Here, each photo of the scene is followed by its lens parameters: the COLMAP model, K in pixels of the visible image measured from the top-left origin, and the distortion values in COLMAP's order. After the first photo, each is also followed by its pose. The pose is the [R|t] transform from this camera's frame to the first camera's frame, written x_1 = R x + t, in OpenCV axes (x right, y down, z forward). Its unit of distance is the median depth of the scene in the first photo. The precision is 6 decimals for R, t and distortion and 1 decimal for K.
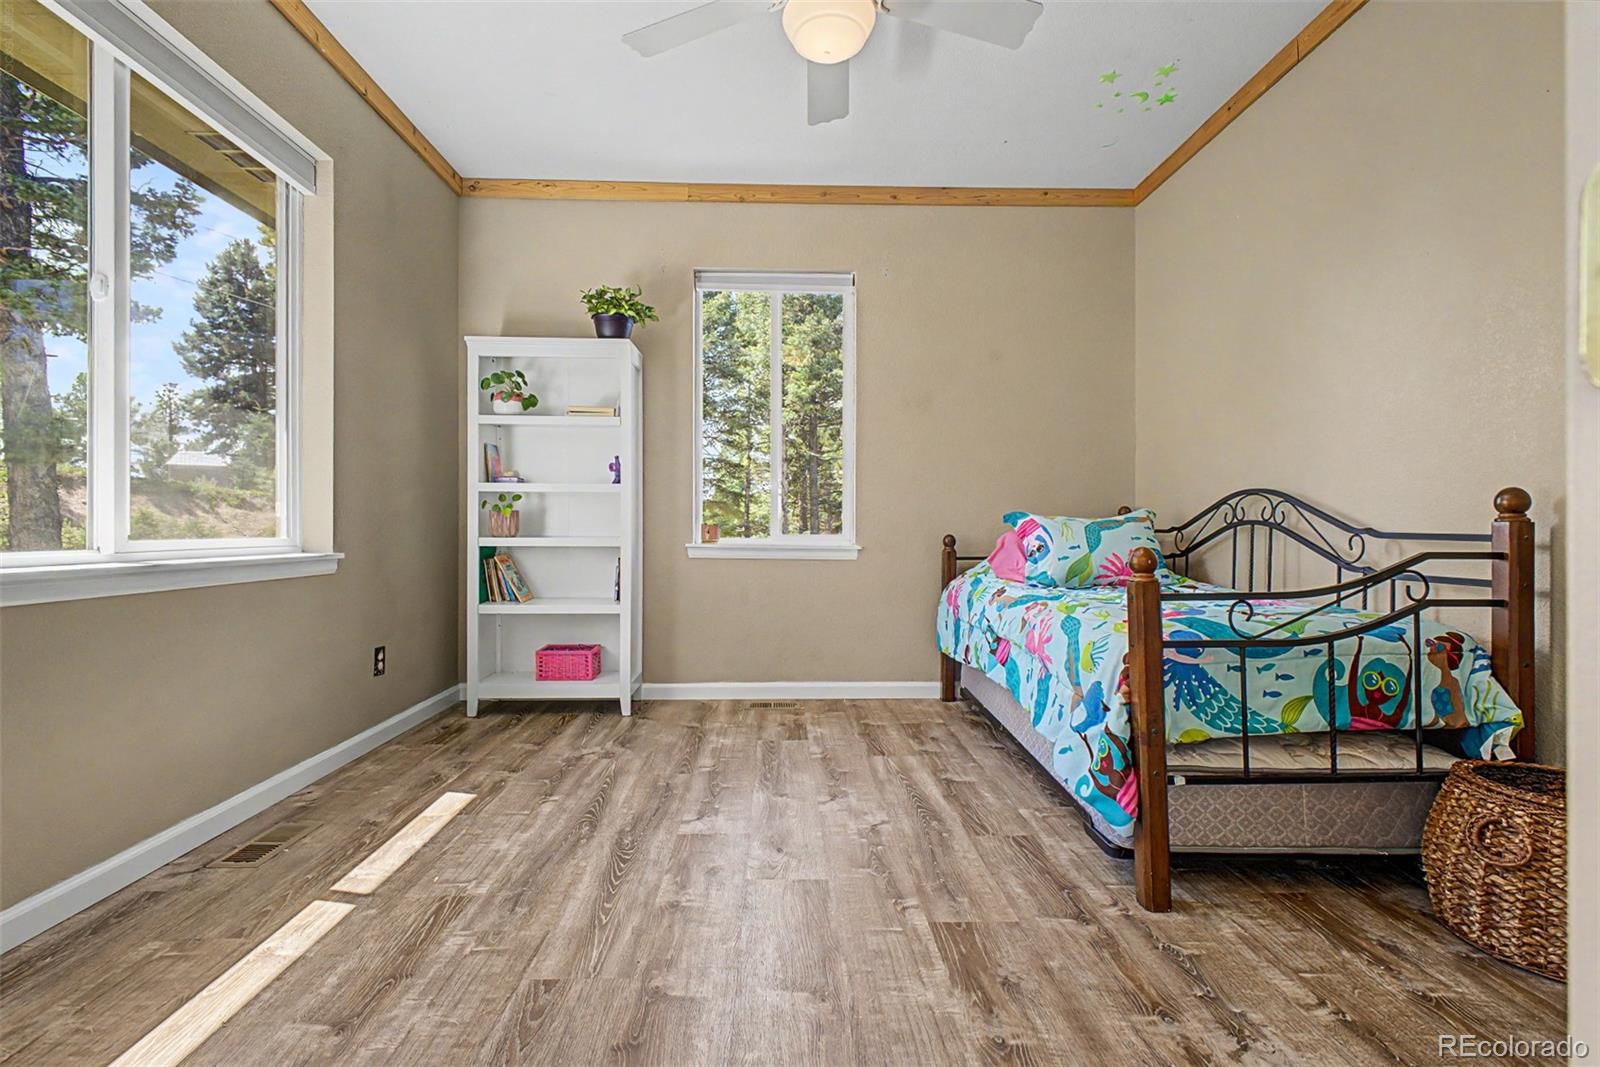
lens RADIAL K [[733.0, 0, 804.0], [0, 733.0, 526.5], [0, 0, 1]] dist [0.002790, 0.000509]
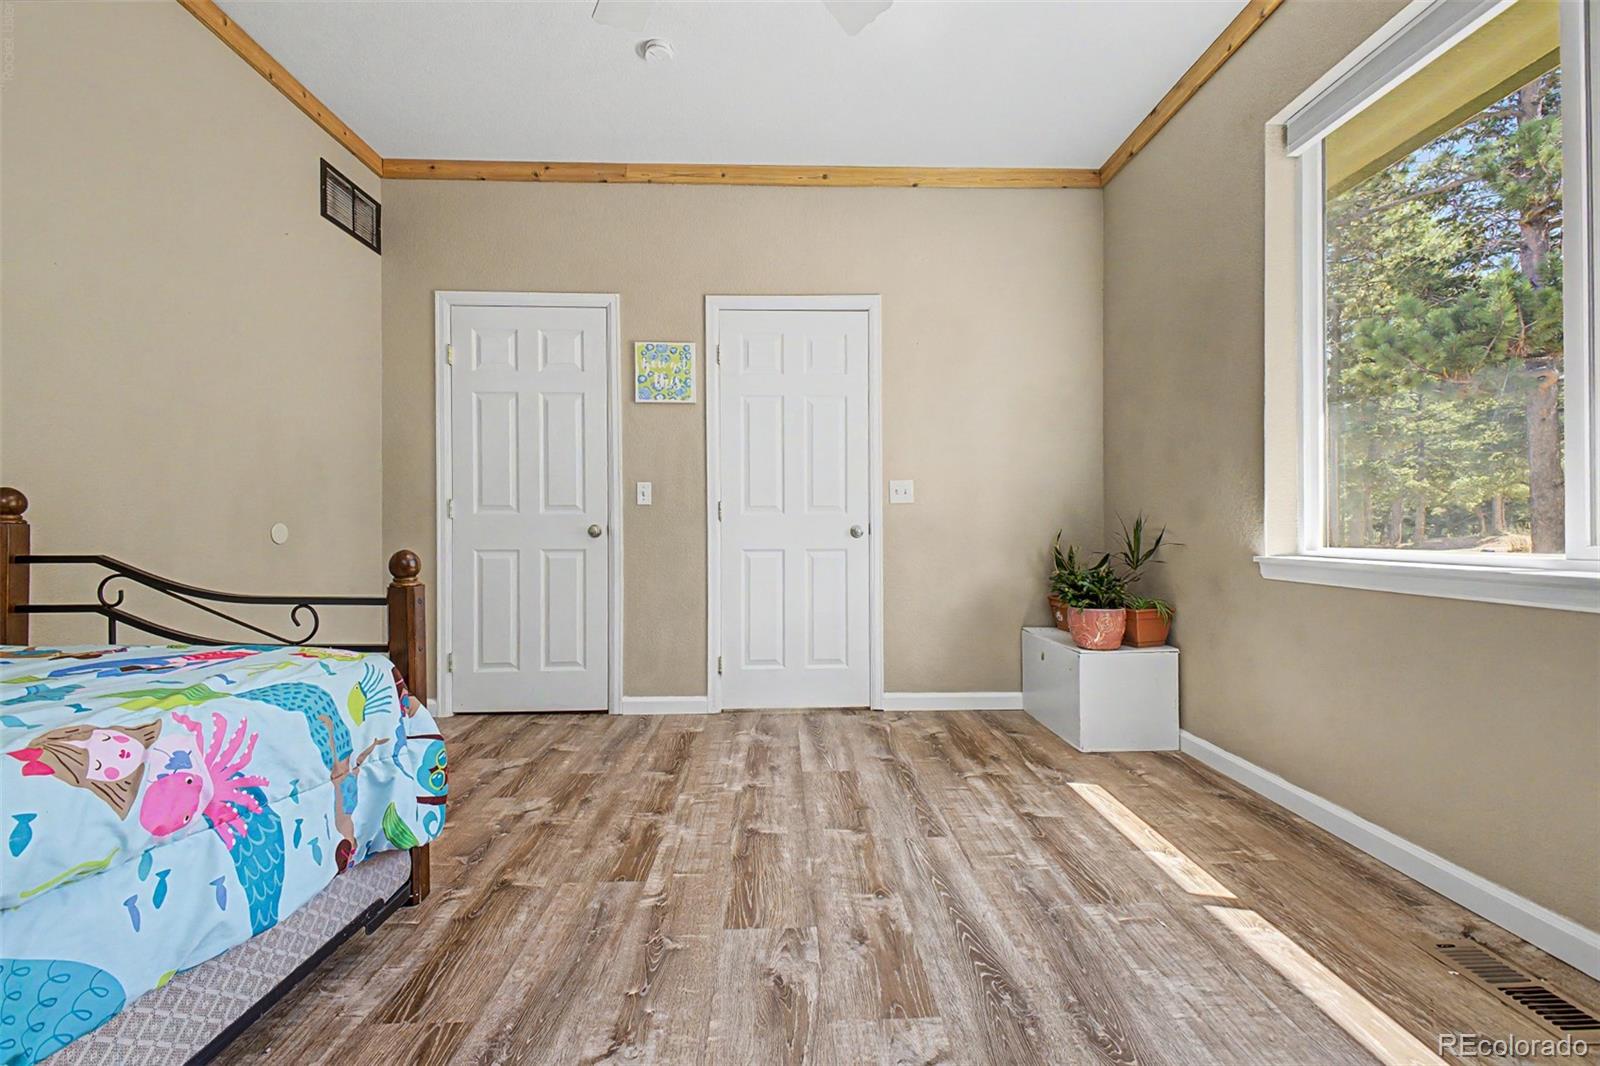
lens RADIAL K [[639.1, 0, 798.0], [0, 639.1, 527.4], [0, 0, 1]] dist [0.031776, -0.010694]
pose [[-0.999980, -0.000828, 0.006337, -0.064593], [-0.000860, 0.999987, -0.005023, 0.002845], [-0.006333, -0.005028, -0.999967, 1.875607]]
